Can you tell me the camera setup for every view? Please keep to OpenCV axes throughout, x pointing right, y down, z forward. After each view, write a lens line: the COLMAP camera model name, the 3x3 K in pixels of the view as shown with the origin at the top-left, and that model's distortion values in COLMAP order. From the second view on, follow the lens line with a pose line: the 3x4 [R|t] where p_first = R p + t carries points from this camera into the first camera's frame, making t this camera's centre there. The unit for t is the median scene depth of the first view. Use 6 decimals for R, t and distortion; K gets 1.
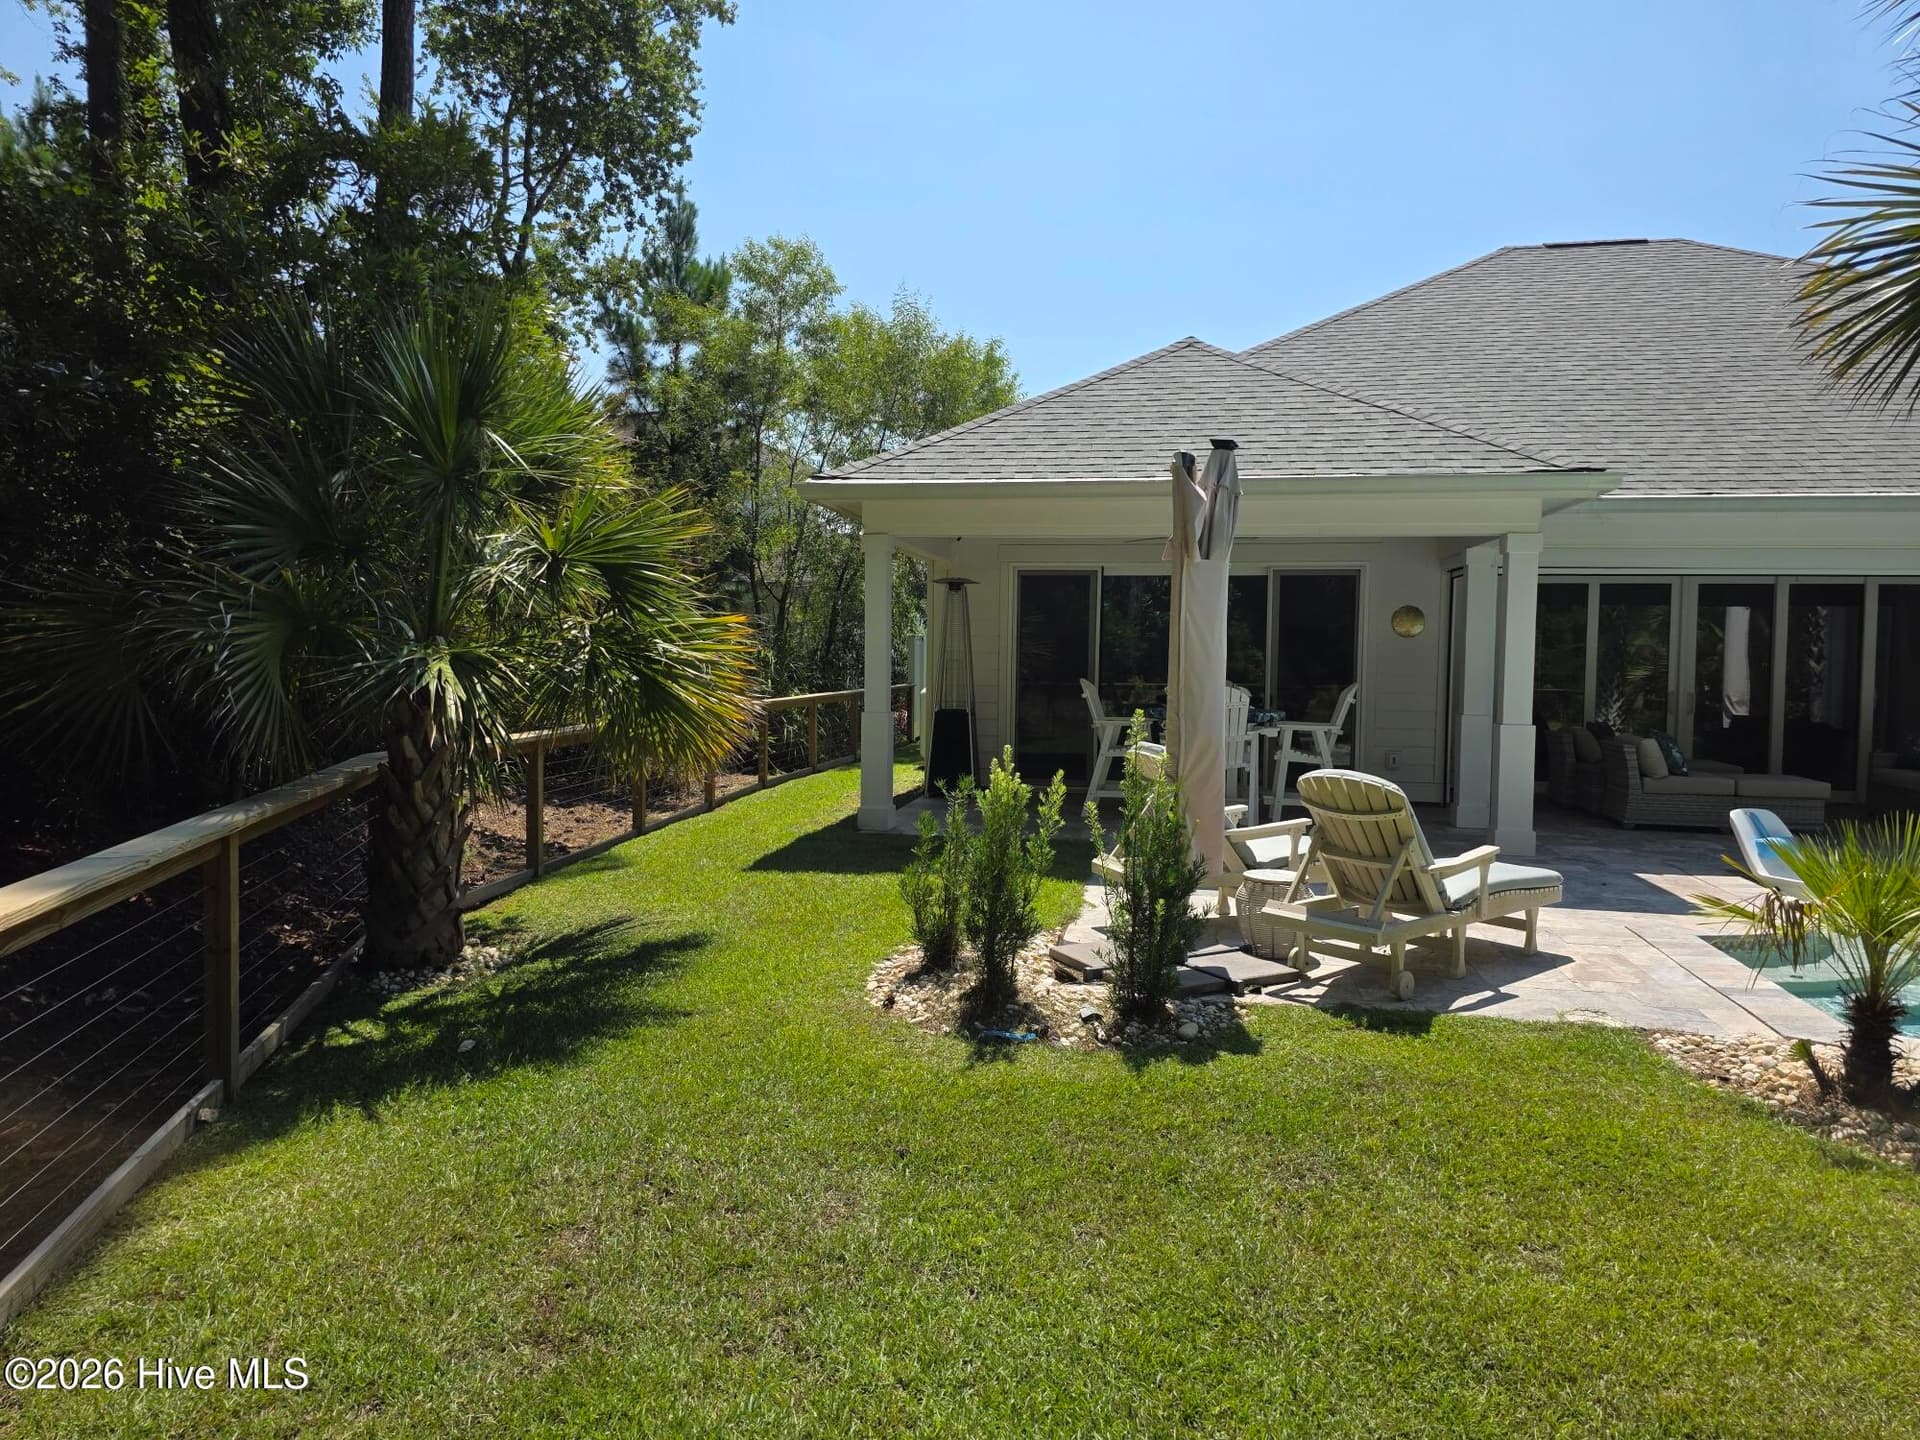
lens RADIAL K [[1285.9, 0, 960.0], [0, 1285.9, 720.0], [0, 0, 1]] dist [0.078632, -0.082163]
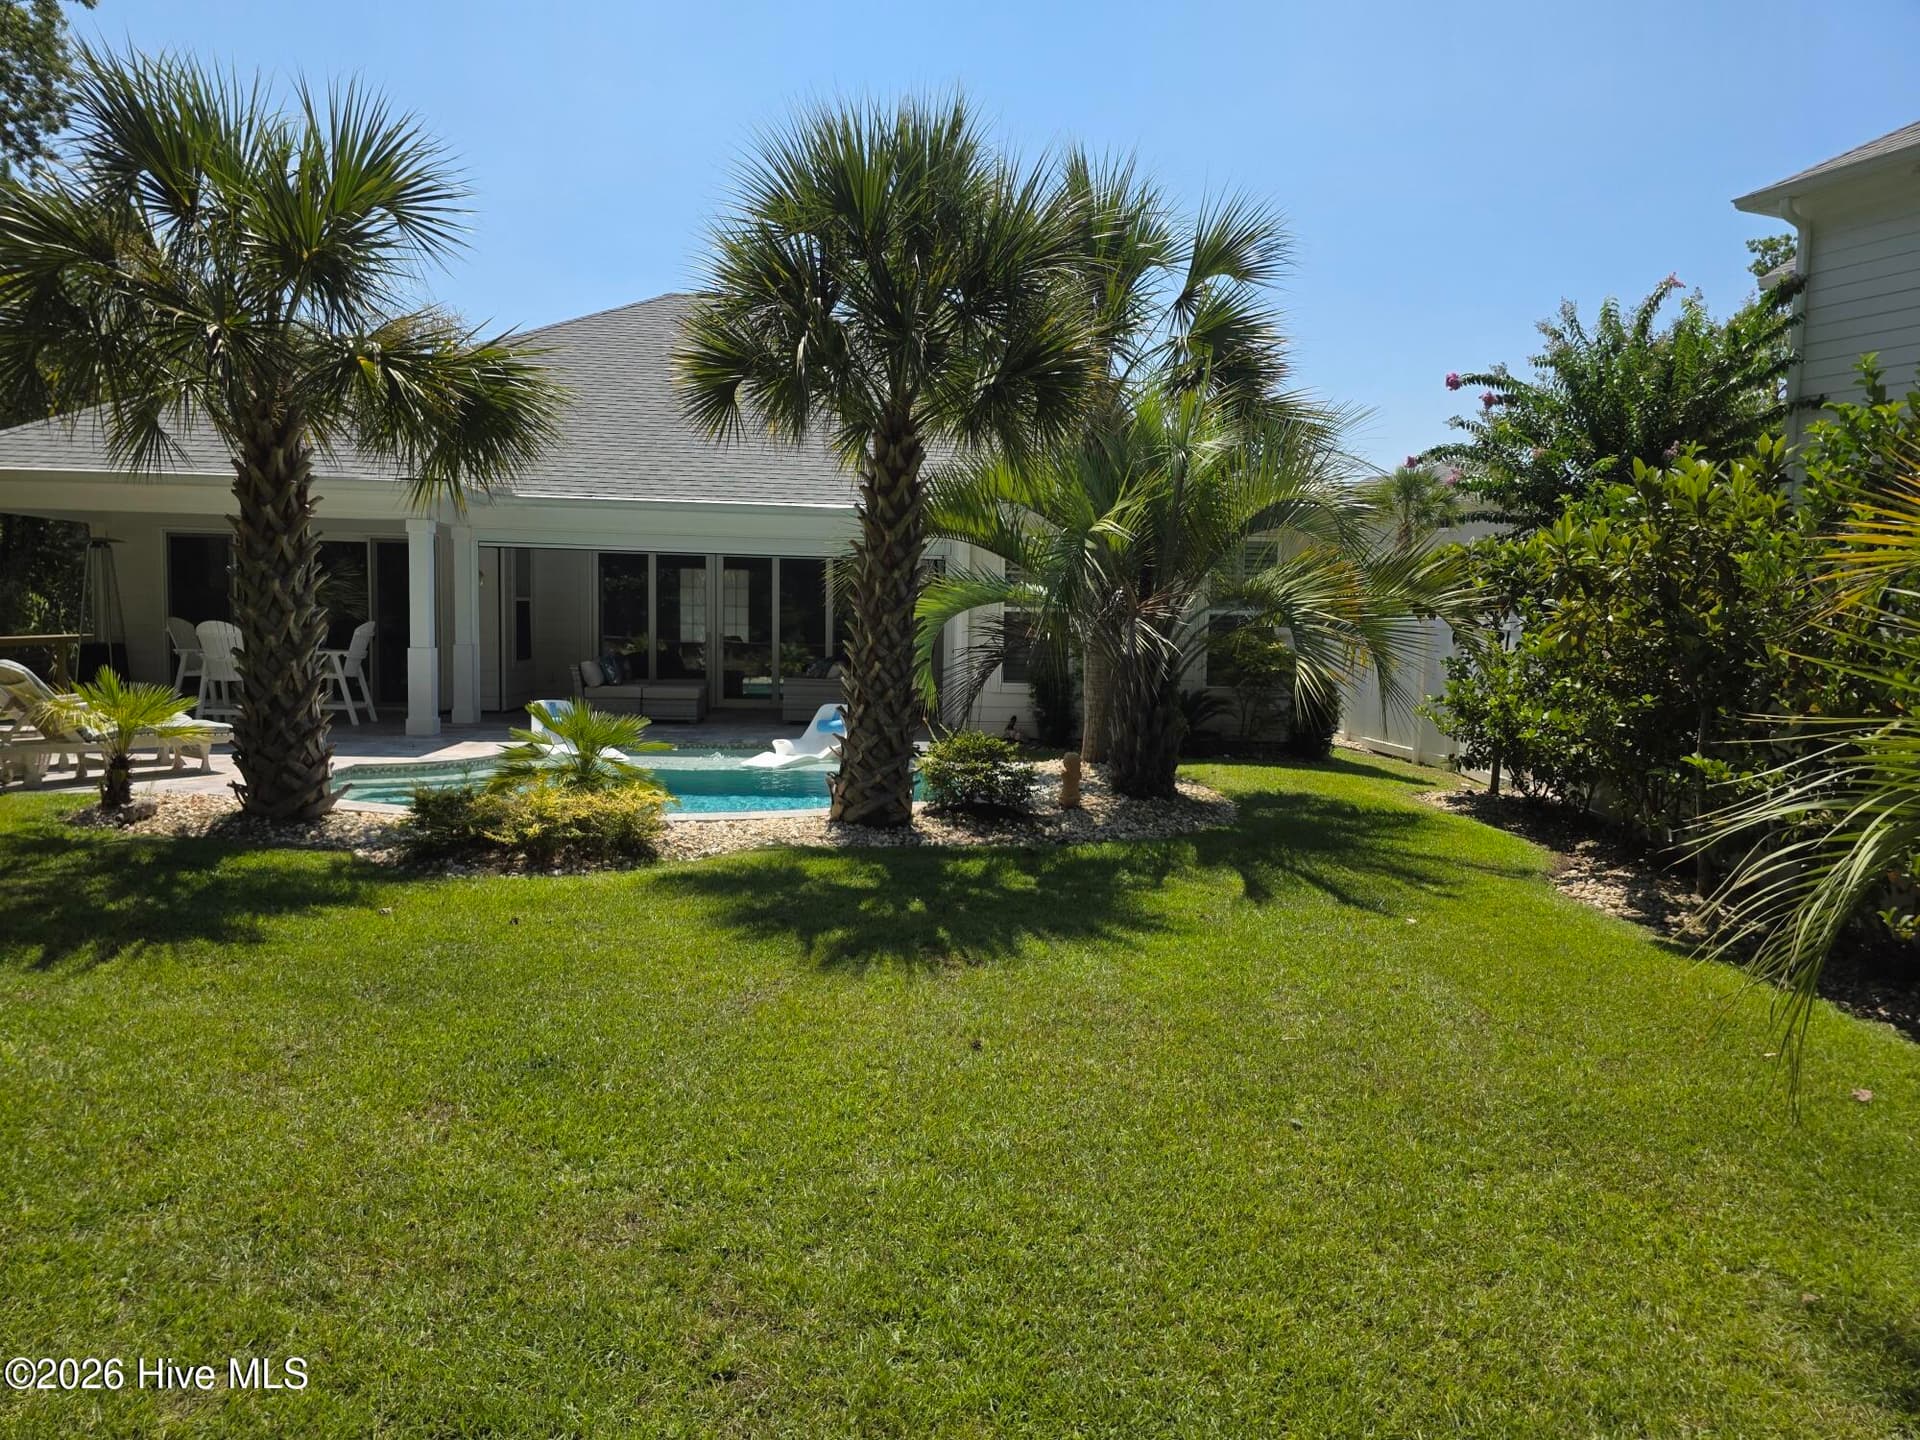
lens RADIAL K [[1285.9, 0, 960.0], [0, 1285.9, 720.0], [0, 0, 1]] dist [0.078632, -0.082163]
pose [[0.970318, -0.012216, 0.241526, 0.558237], [0.004763, 0.999495, 0.031419, 0.035301], [-0.241787, -0.029336, 0.969886, -0.497791]]
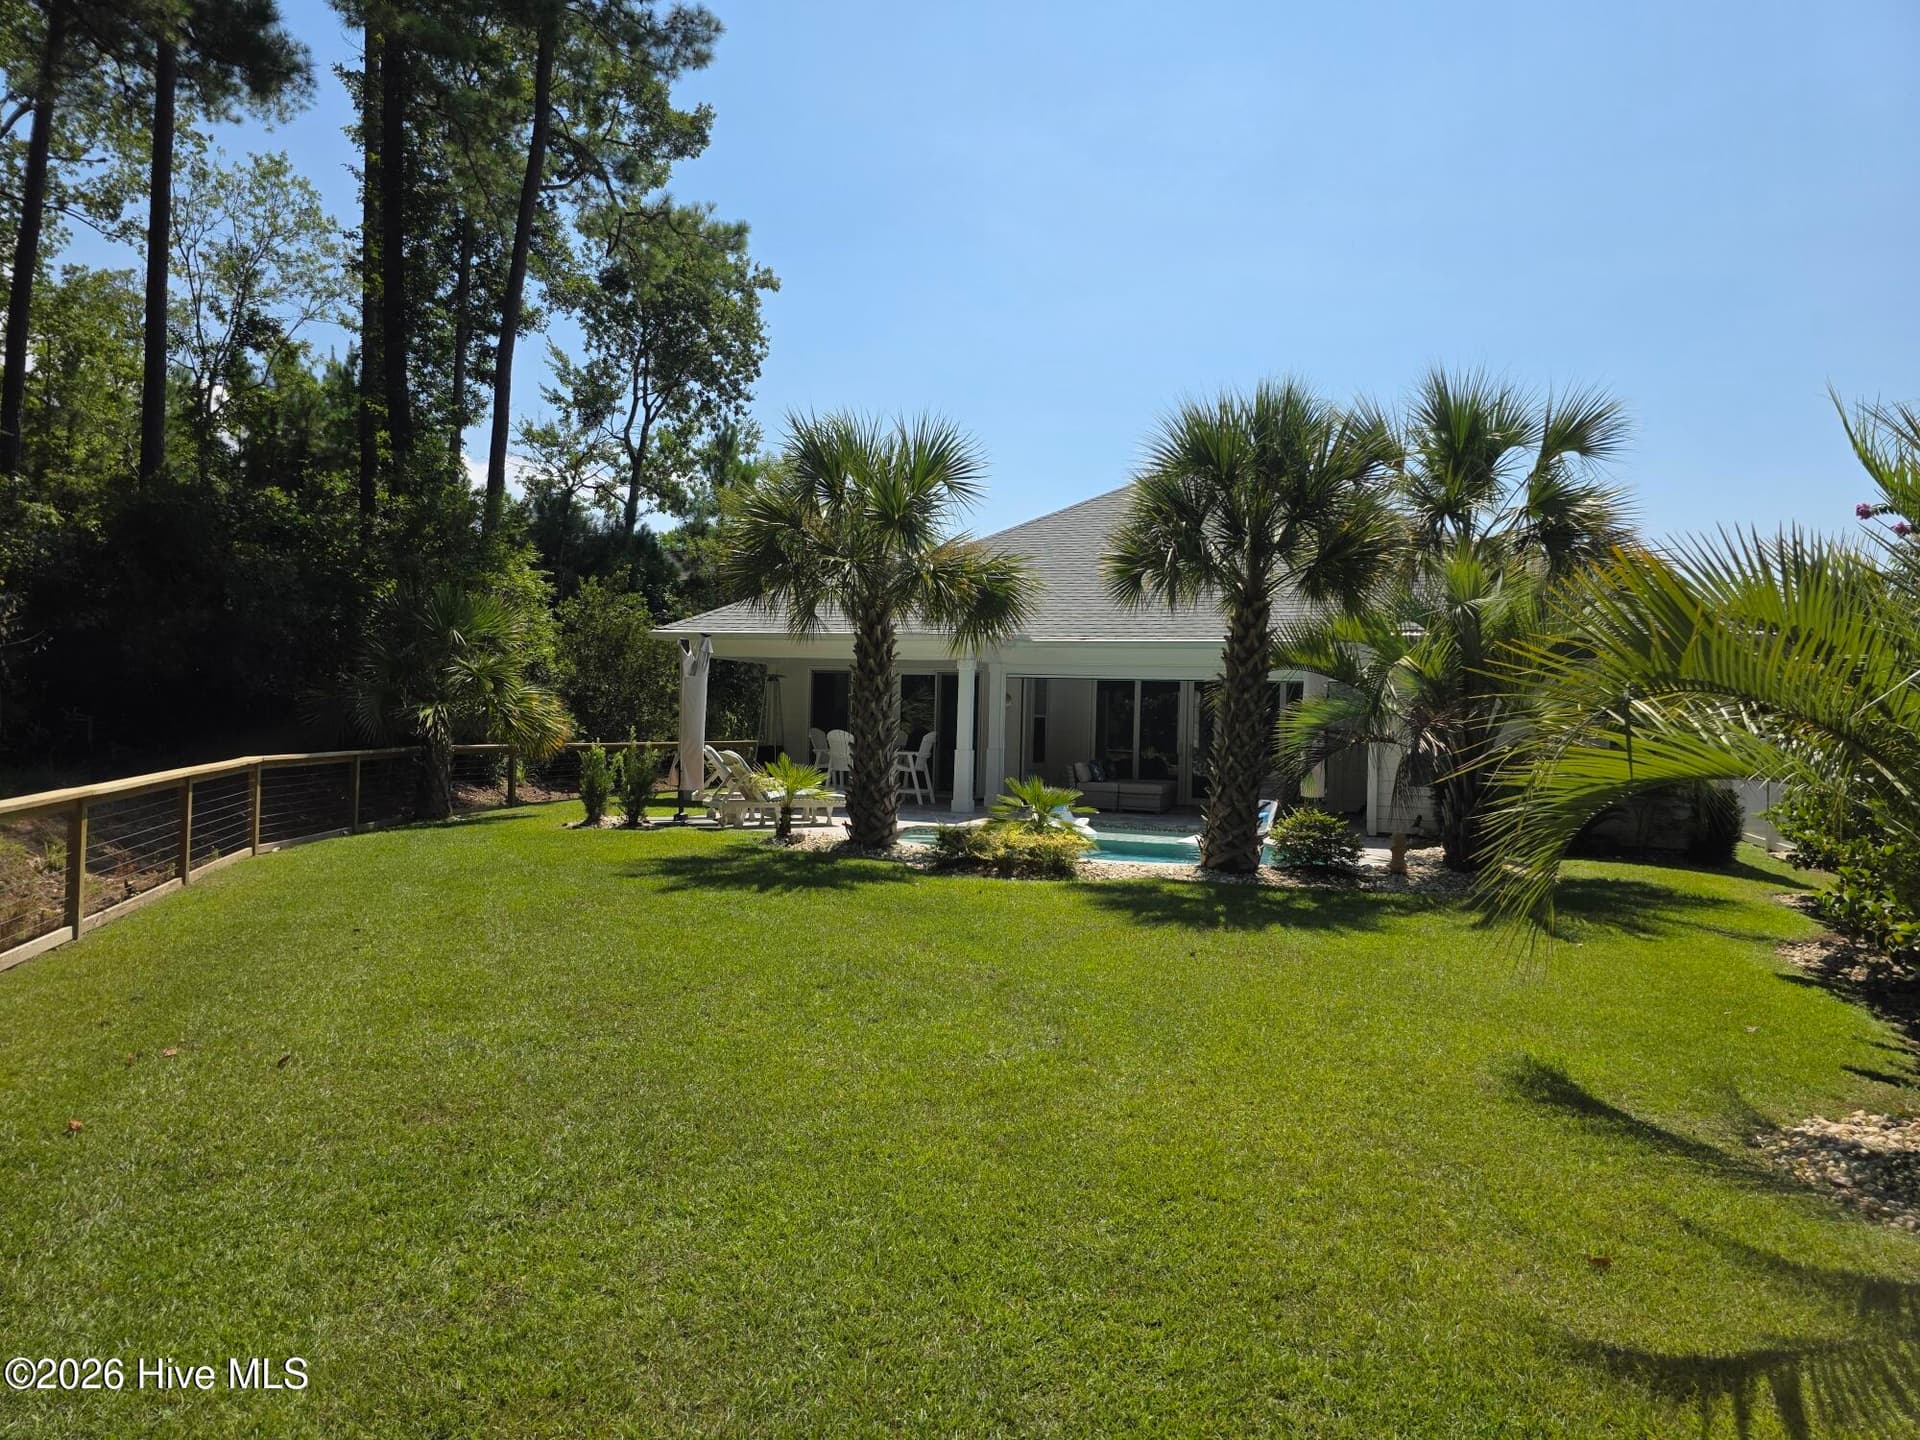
lens RADIAL K [[1285.9, 0, 960.0], [0, 1285.9, 720.0], [0, 0, 1]] dist [0.078632, -0.082163]
pose [[0.984709, 0.014213, -0.173629, 0.652881], [-0.024427, 0.998085, -0.056835, 0.060942], [0.172489, 0.060207, 0.983170, -0.860194]]
